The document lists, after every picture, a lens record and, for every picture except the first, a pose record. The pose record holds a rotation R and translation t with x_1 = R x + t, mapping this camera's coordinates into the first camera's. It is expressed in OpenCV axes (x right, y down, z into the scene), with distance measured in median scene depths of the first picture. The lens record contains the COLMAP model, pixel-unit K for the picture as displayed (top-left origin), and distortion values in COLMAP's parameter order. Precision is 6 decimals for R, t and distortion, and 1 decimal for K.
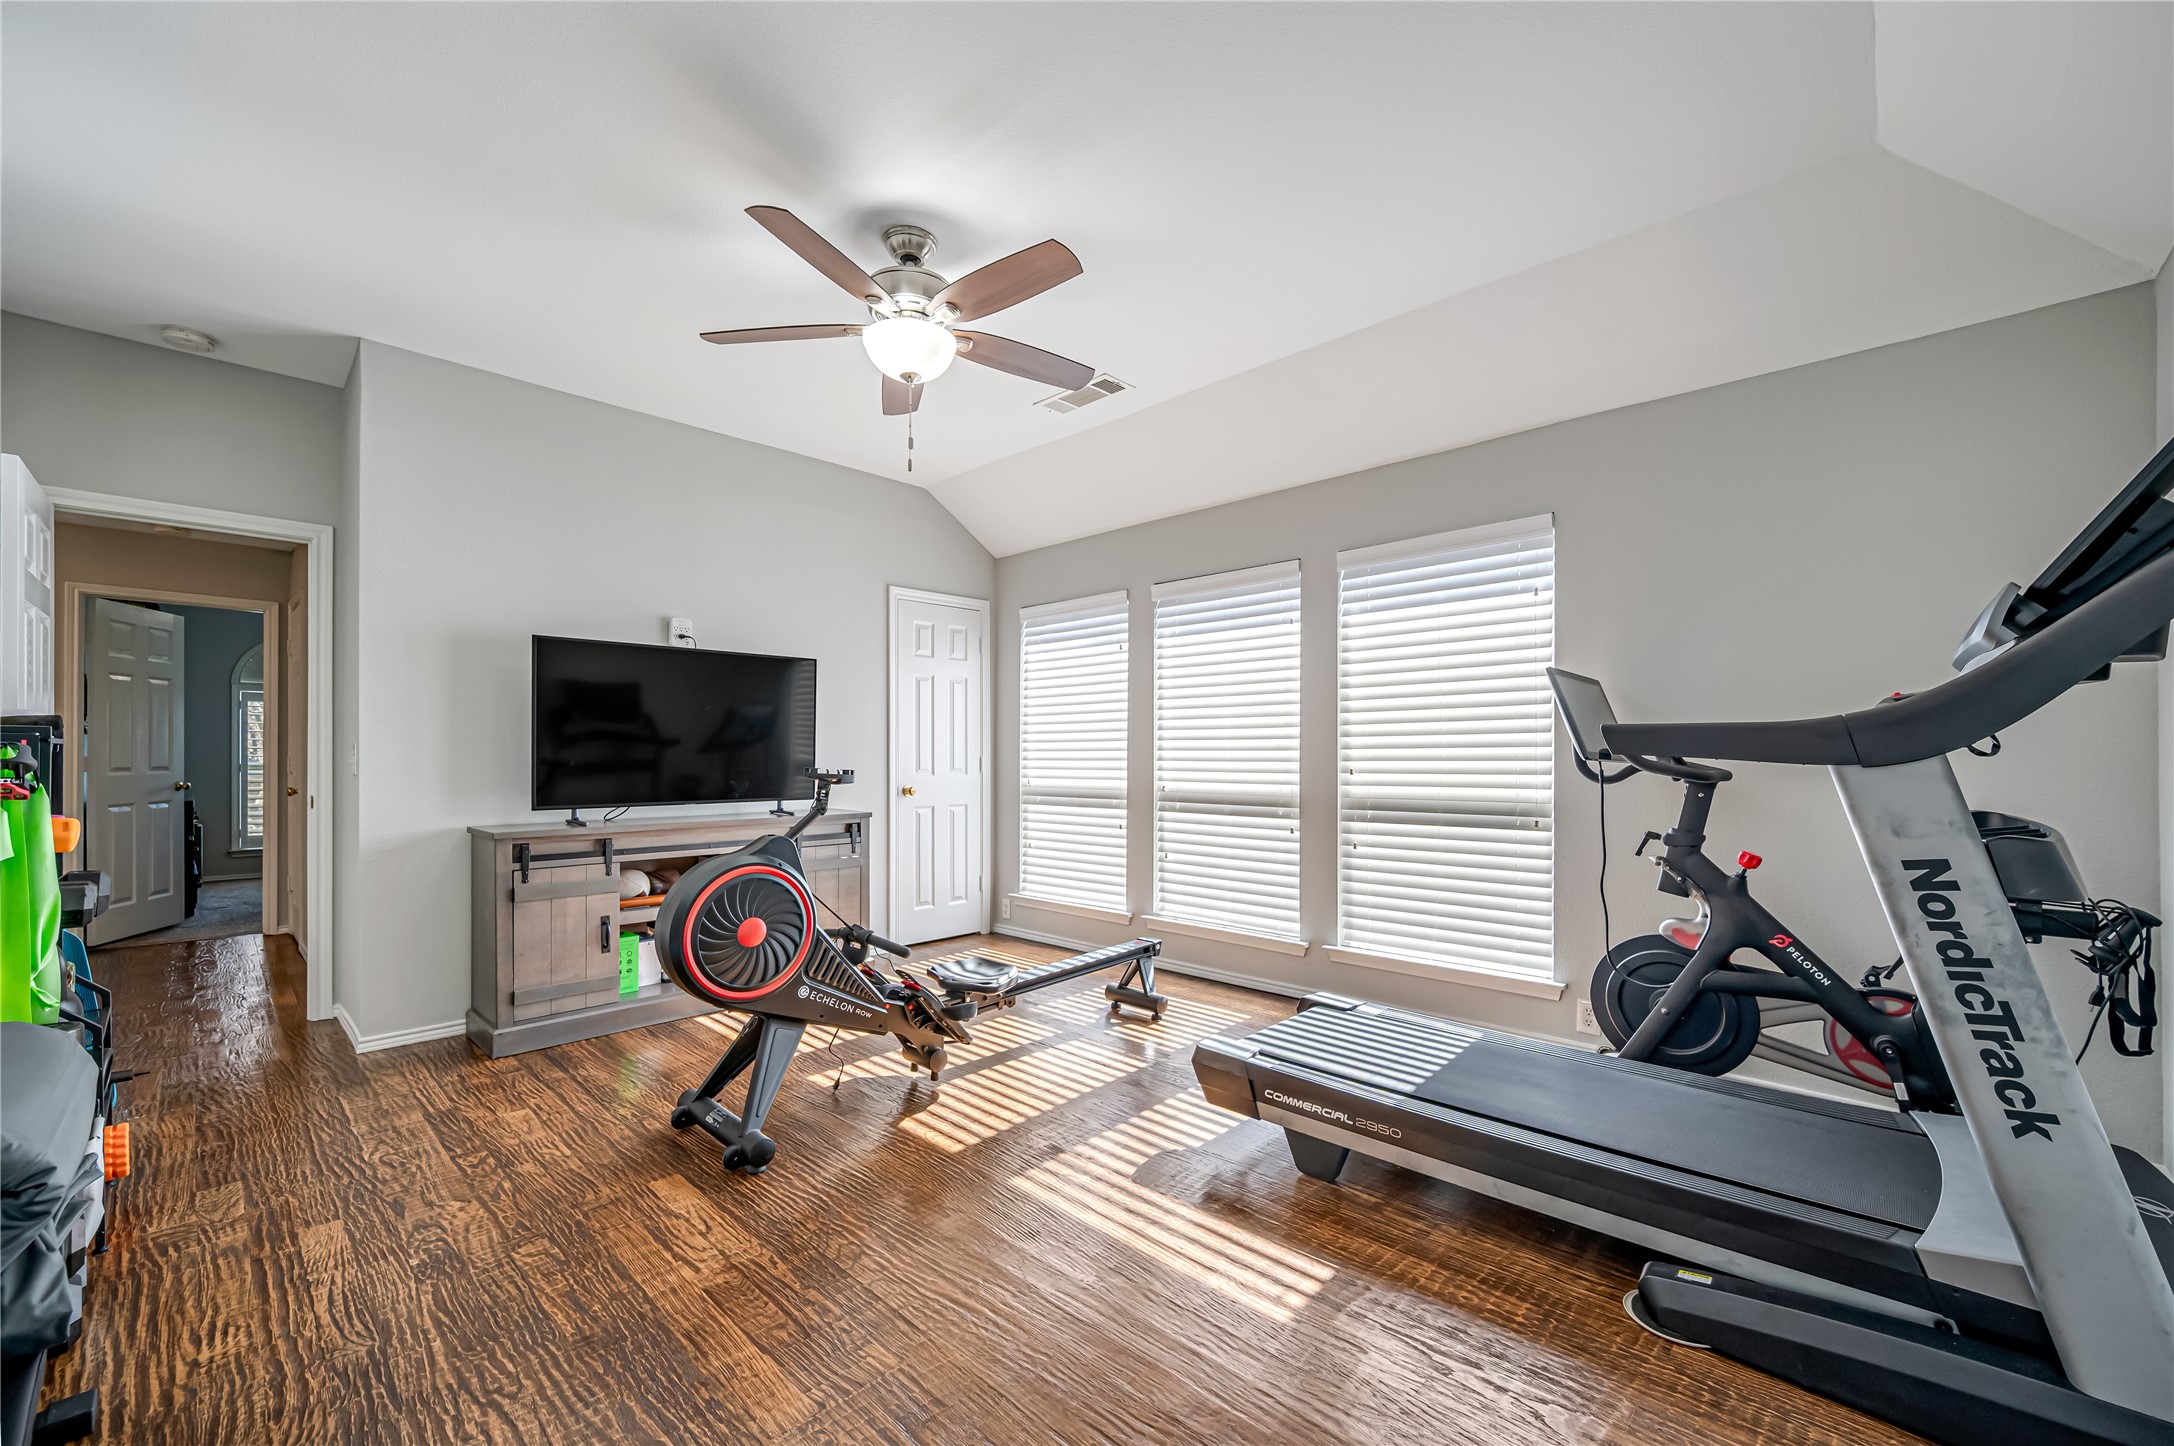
lens RADIAL K [[864.9, 0, 1098.3], [0, 864.9, 731.3], [0, 0, 1]] dist [-0.001083, -0.000002]
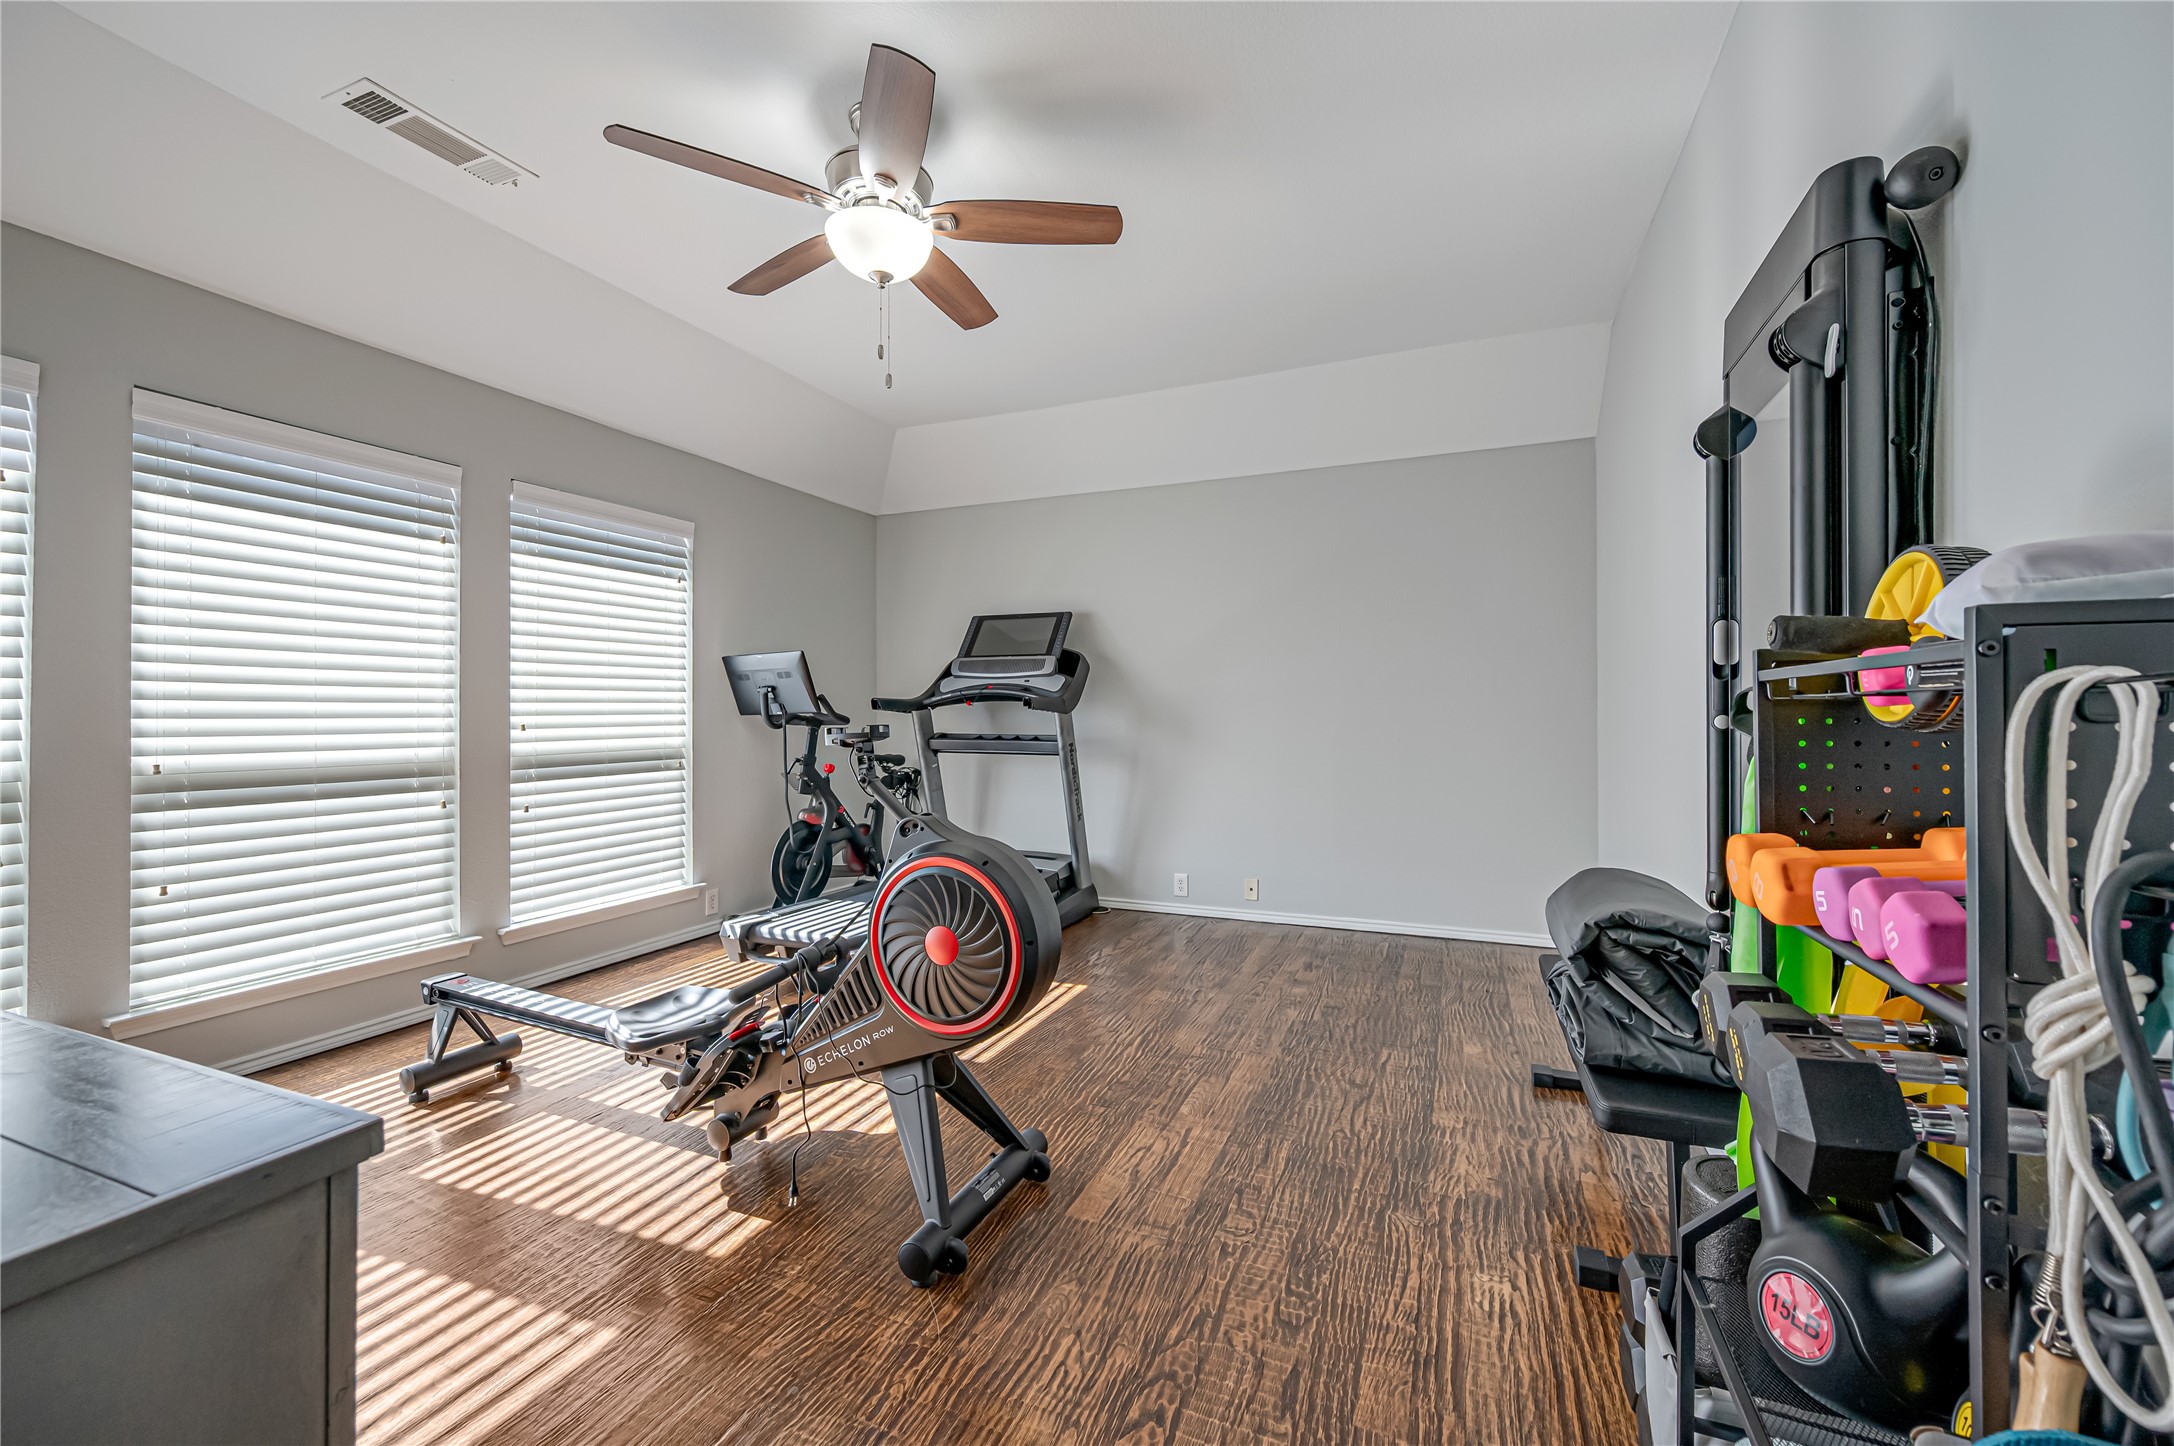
lens RADIAL K [[864.9, 0, 1098.3], [0, 864.9, 731.3], [0, 0, 1]] dist [-0.001083, -0.000002]
pose [[-0.355133, -0.019639, 0.934610, -1.050193], [-0.023193, 0.999657, 0.012193, 0.036834], [-0.934528, -0.017347, -0.355466, 1.062591]]
